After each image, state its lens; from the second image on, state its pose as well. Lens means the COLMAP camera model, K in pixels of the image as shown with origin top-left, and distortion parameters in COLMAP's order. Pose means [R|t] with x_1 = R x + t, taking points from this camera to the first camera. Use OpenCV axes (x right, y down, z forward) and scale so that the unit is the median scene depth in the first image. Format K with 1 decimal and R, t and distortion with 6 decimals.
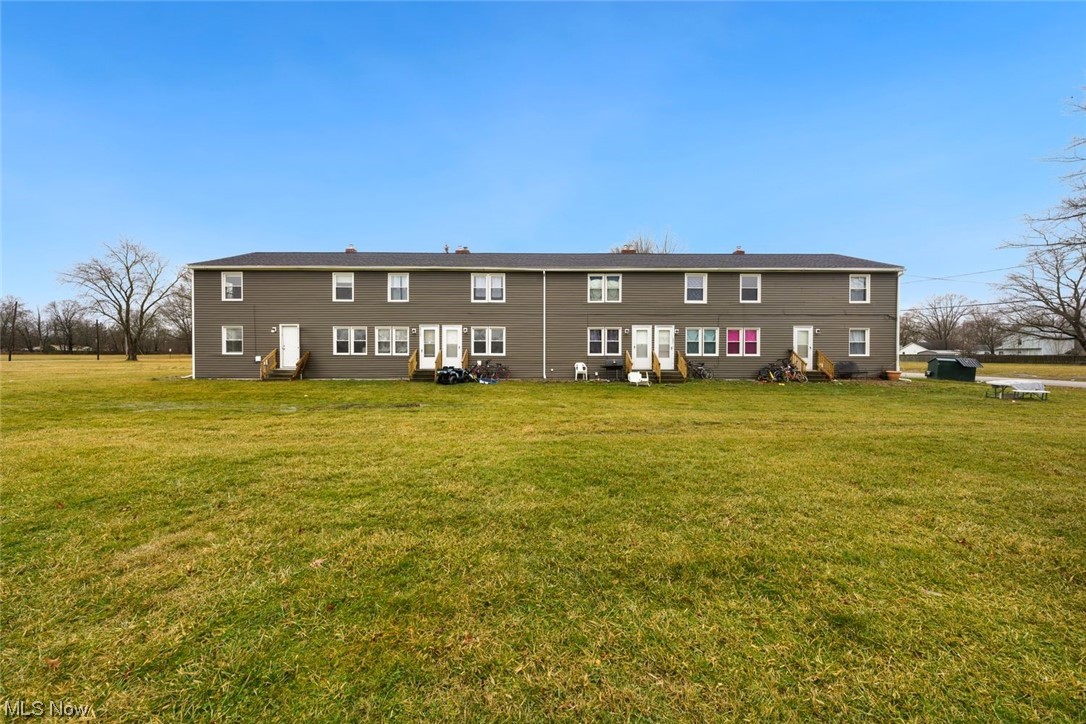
lens RADIAL K [[336.1, 0, 407.0], [0, 336.1, 355.9], [0, 0, 1]] dist [-0.001001, -0.000069]
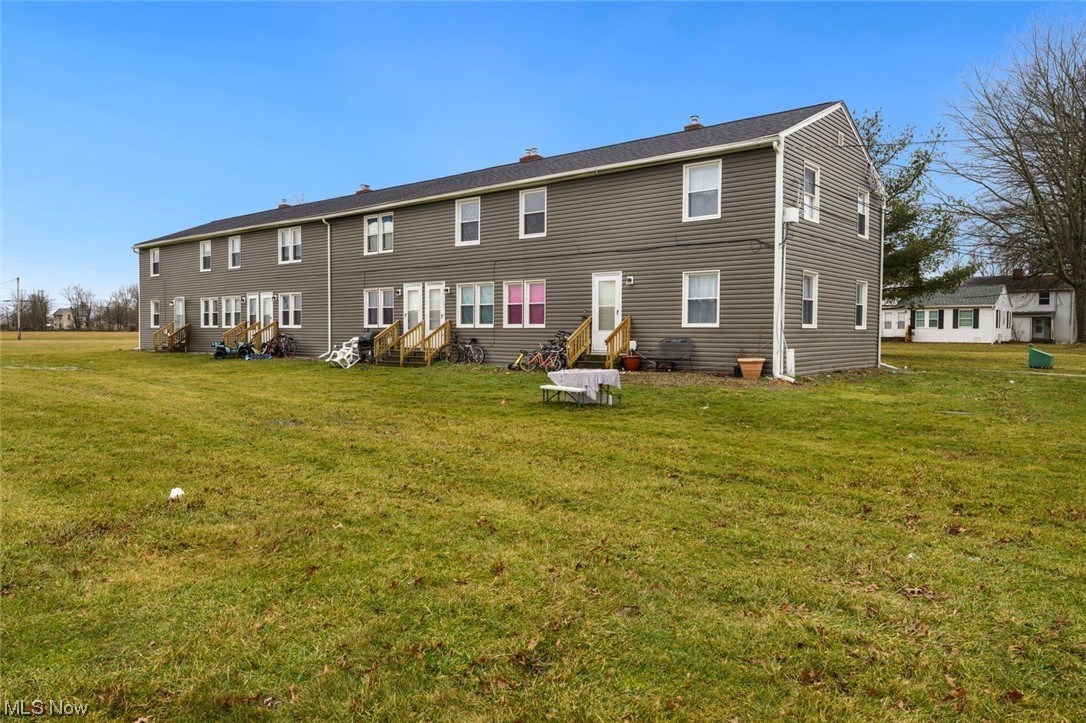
lens RADIAL K [[744.9, 0, 543.0], [0, 744.9, 361.5], [0, 0, 1]] dist [0.001613, 0.000529]
pose [[0.759713, 0.027500, -0.649676, 1.894455], [0.000154, 0.999098, 0.042471, 0.004455], [0.650258, -0.032365, 0.759024, 0.008032]]
